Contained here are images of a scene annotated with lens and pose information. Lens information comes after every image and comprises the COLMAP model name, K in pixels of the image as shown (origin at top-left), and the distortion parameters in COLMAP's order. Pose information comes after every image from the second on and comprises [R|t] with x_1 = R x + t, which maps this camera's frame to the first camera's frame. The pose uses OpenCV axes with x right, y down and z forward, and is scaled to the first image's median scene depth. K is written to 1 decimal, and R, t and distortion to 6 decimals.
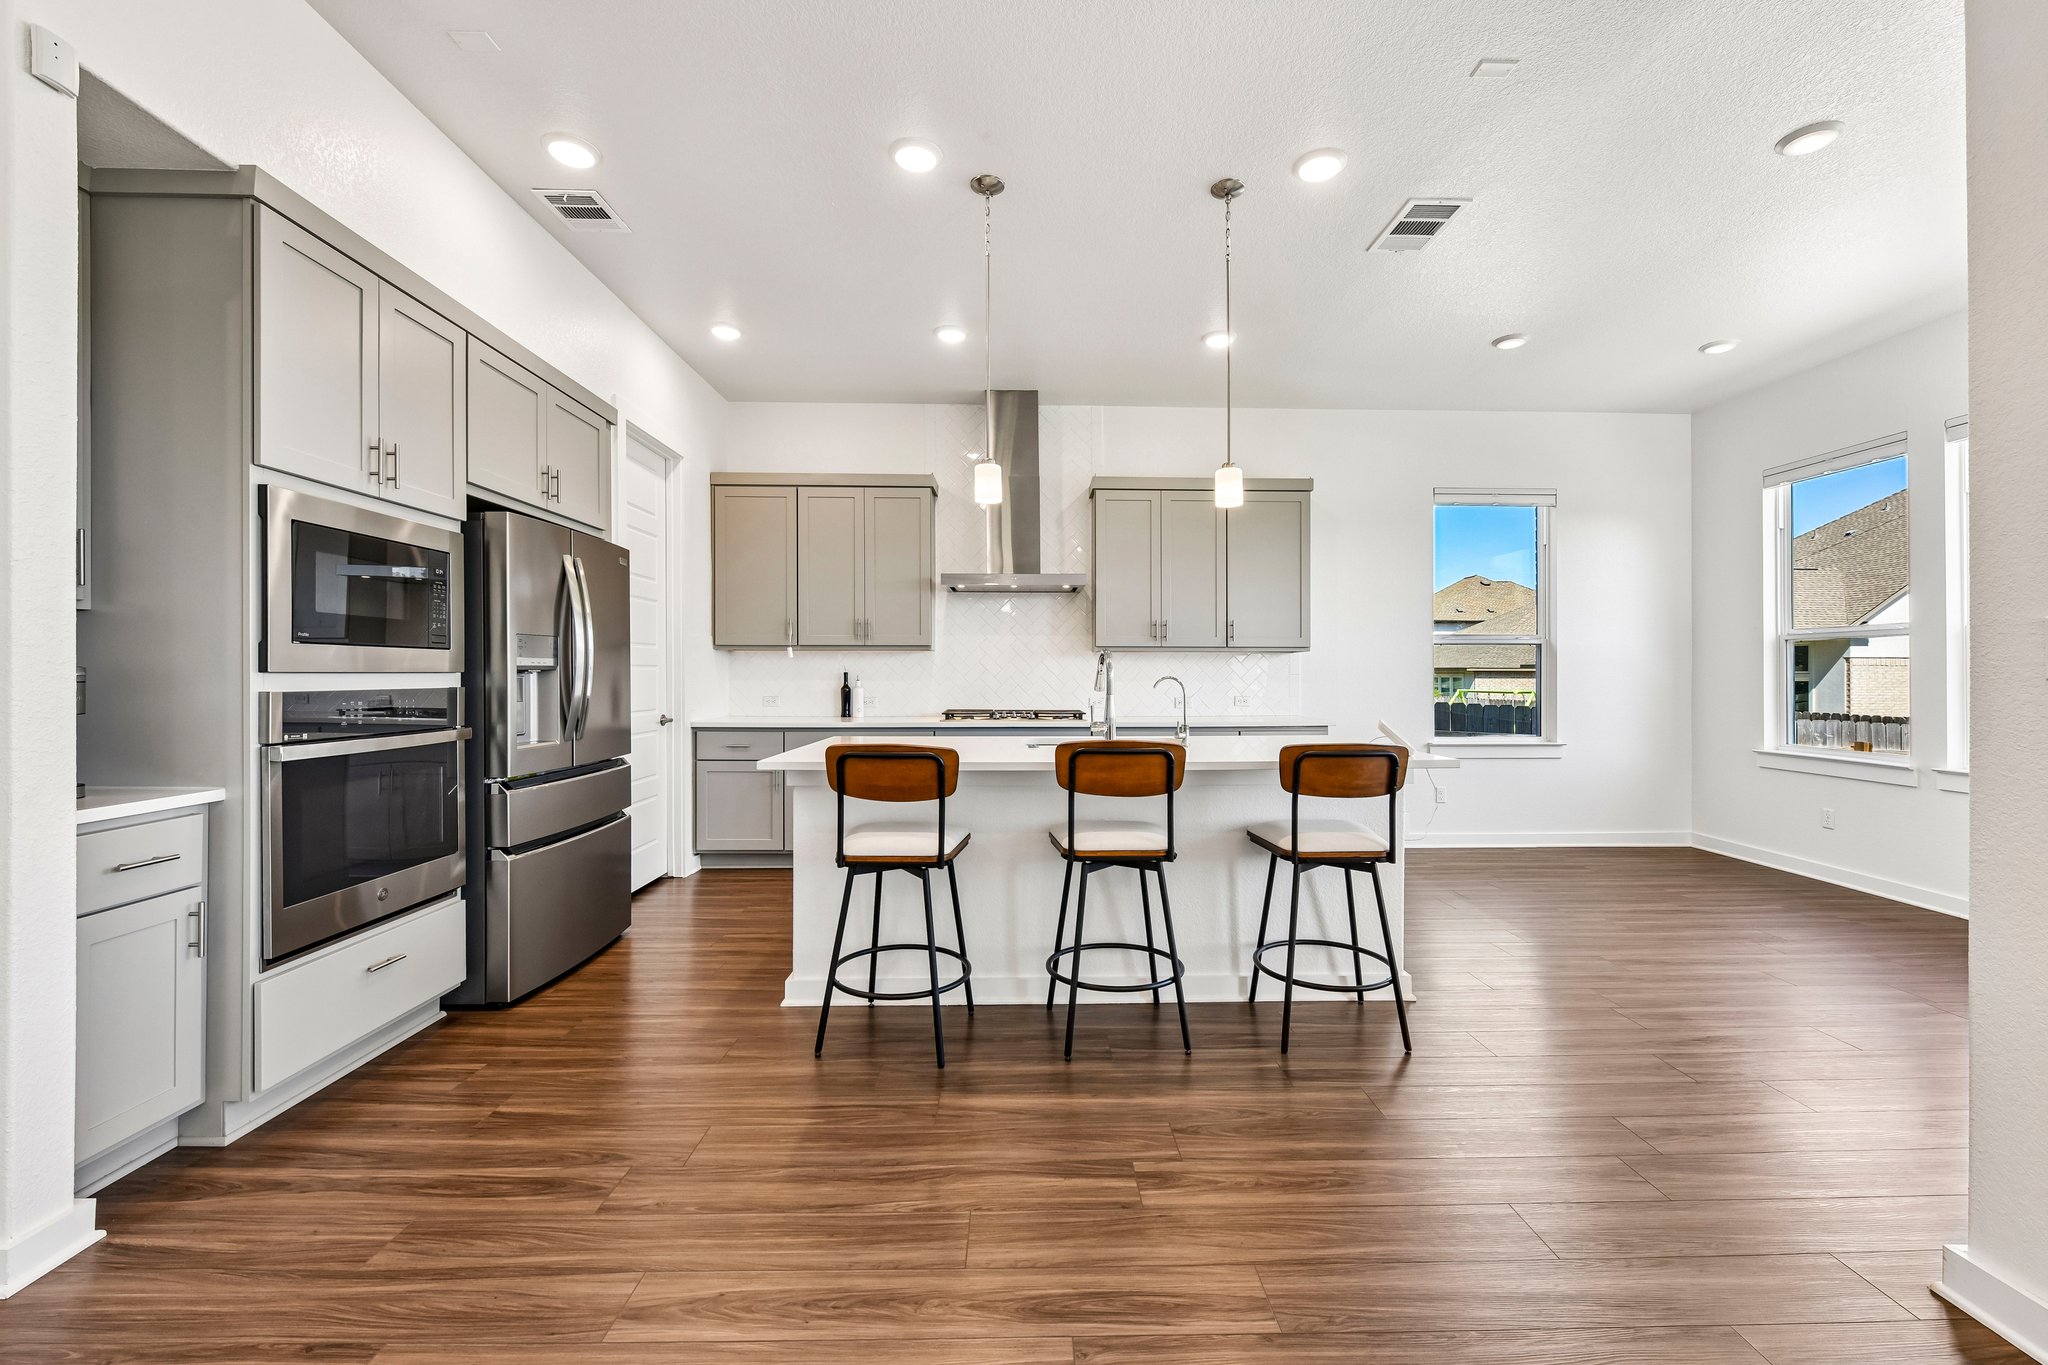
lens RADIAL K [[813.7, 0, 1038.3], [0, 813.7, 687.5], [0, 0, 1]] dist [-0.017230, -0.001972]
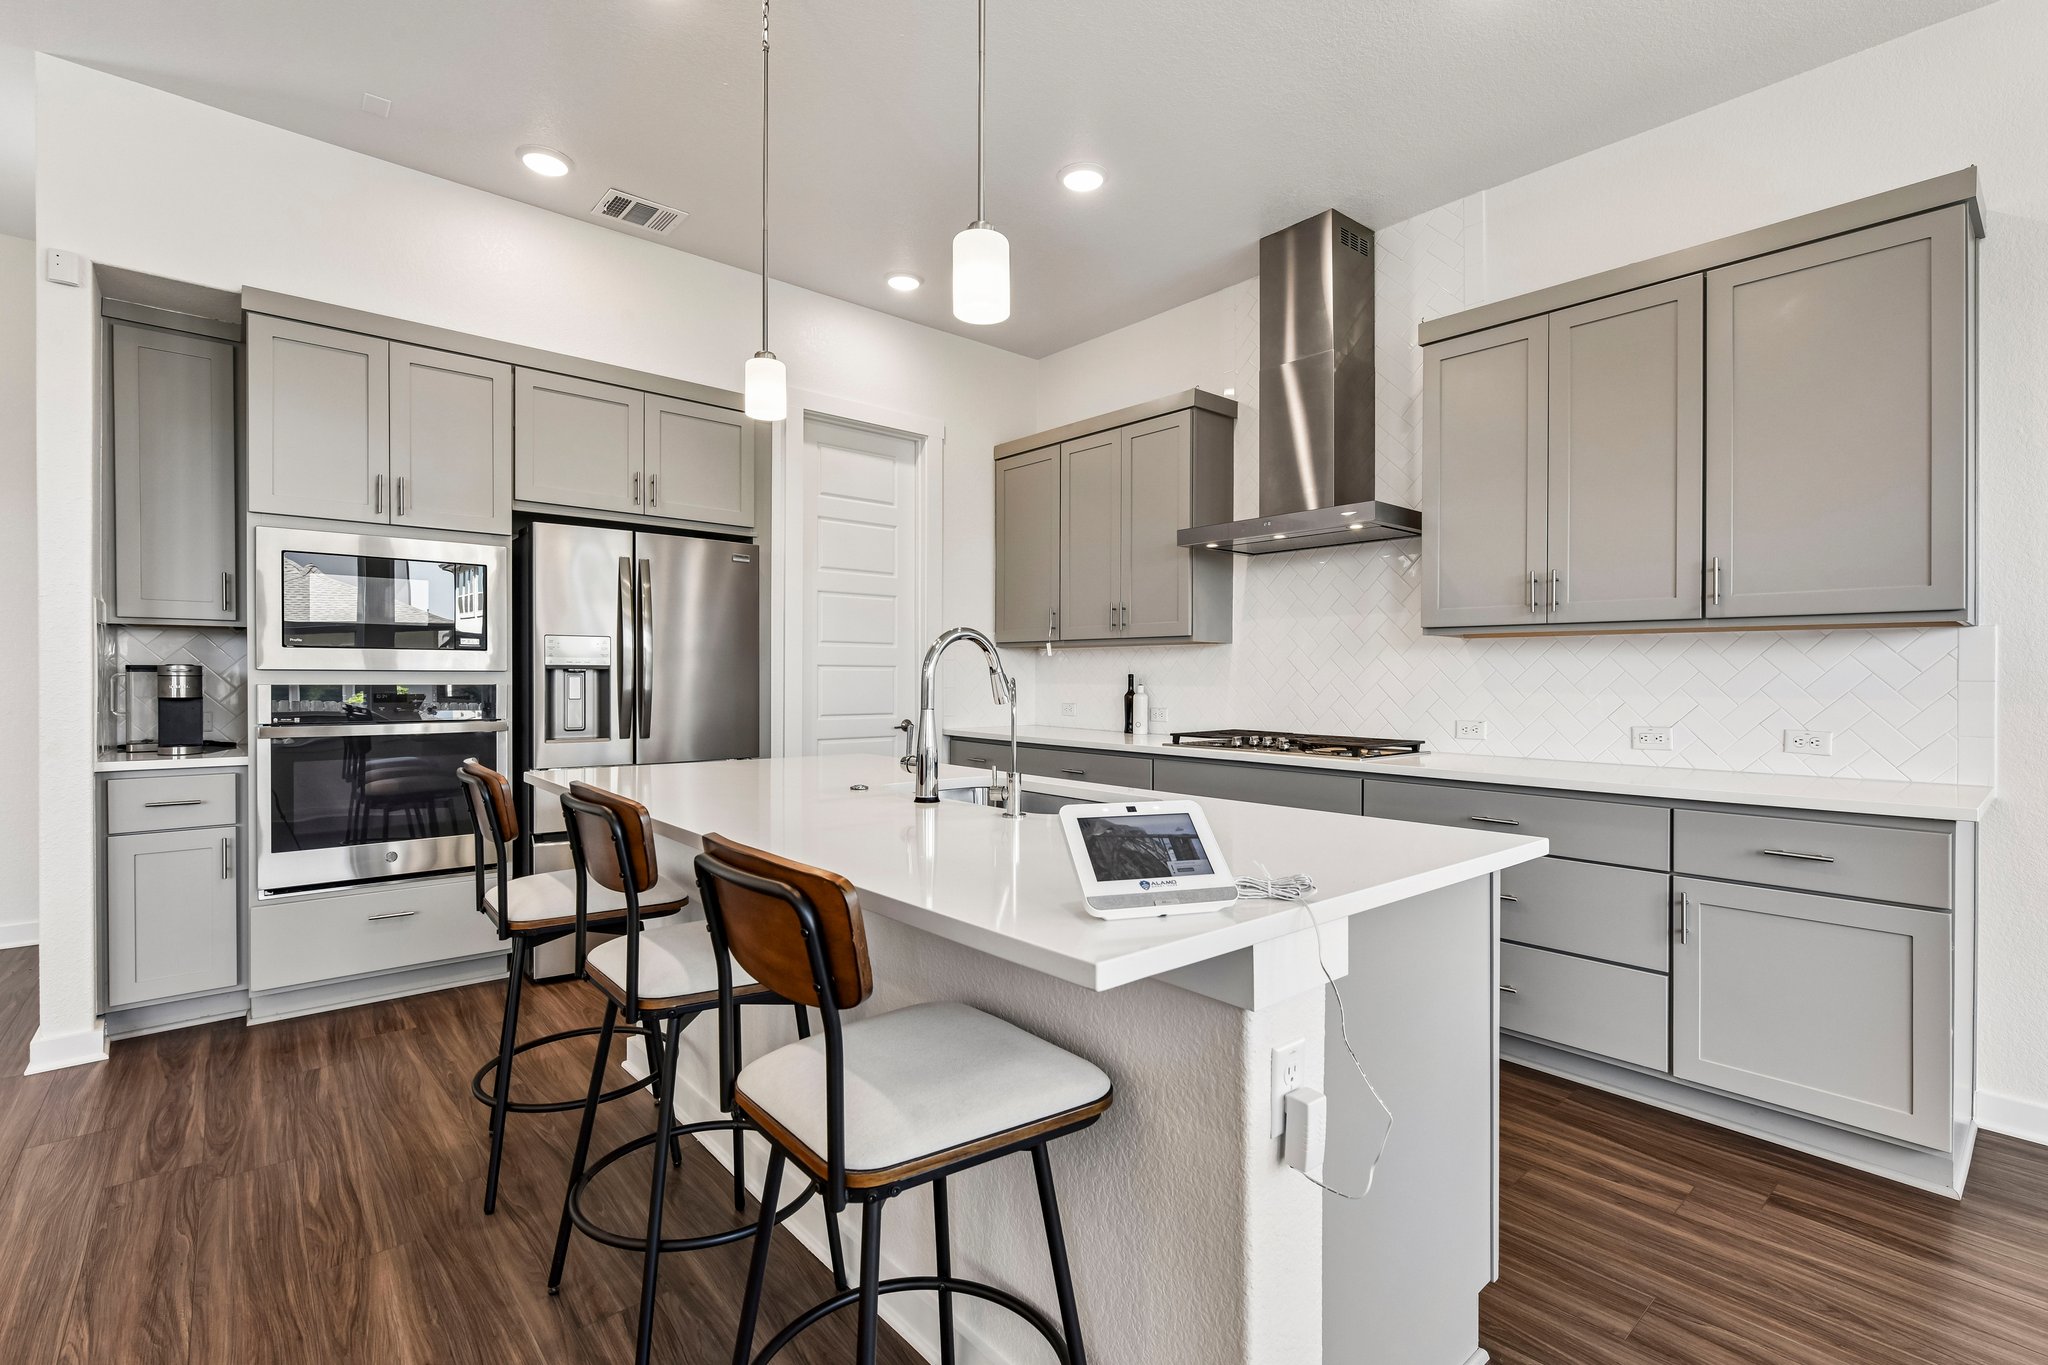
lens RADIAL K [[916.1, 0, 933.3], [0, 916.1, 676.6], [0, 0, 1]] dist [-0.016463, 0.000017]
pose [[0.636426, 0.004635, -0.771324, 0.645045], [-0.018862, 0.999776, -0.009556, -0.010657], [0.771108, 0.020630, 0.636371, 0.669684]]
